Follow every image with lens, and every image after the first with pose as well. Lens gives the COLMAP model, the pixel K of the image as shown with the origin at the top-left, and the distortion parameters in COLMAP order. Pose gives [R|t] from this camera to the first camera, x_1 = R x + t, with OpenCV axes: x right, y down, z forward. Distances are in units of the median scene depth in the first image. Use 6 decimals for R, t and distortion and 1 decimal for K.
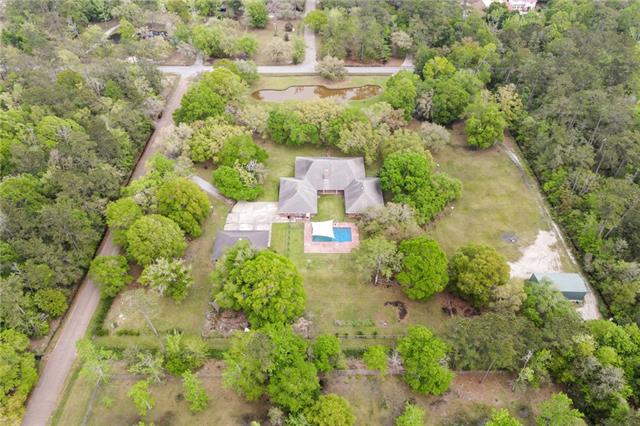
lens RADIAL K [[453.8, 0, 320.0], [0, 453.8, 213.0], [0, 0, 1]] dist [0.035651, 0.000154]
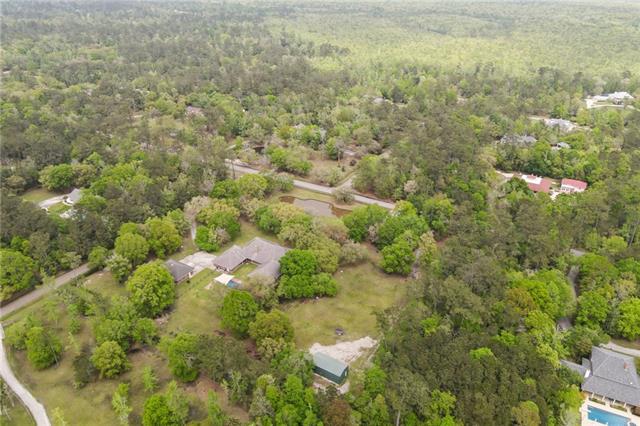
lens RADIAL K [[453.8, 0, 320.0], [0, 453.8, 213.0], [0, 0, 1]] dist [0.035651, 0.000154]
pose [[0.854975, 0.229376, -0.465193, 0.864969], [-0.352993, 0.914465, -0.197863, 0.023293], [0.380017, 0.333378, 0.862813, -0.194227]]
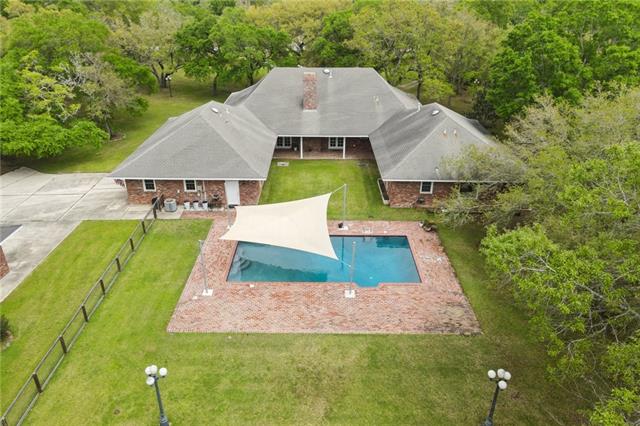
lens RADIAL K [[453.8, 0, 320.0], [0, 453.8, 213.0], [0, 0, 1]] dist [0.035651, 0.000154]
pose [[0.999943, 0.010162, -0.003131, 0.023933], [-0.010633, 0.956959, -0.290029, 0.088612], [0.000049, 0.290046, 0.957013, 0.767193]]
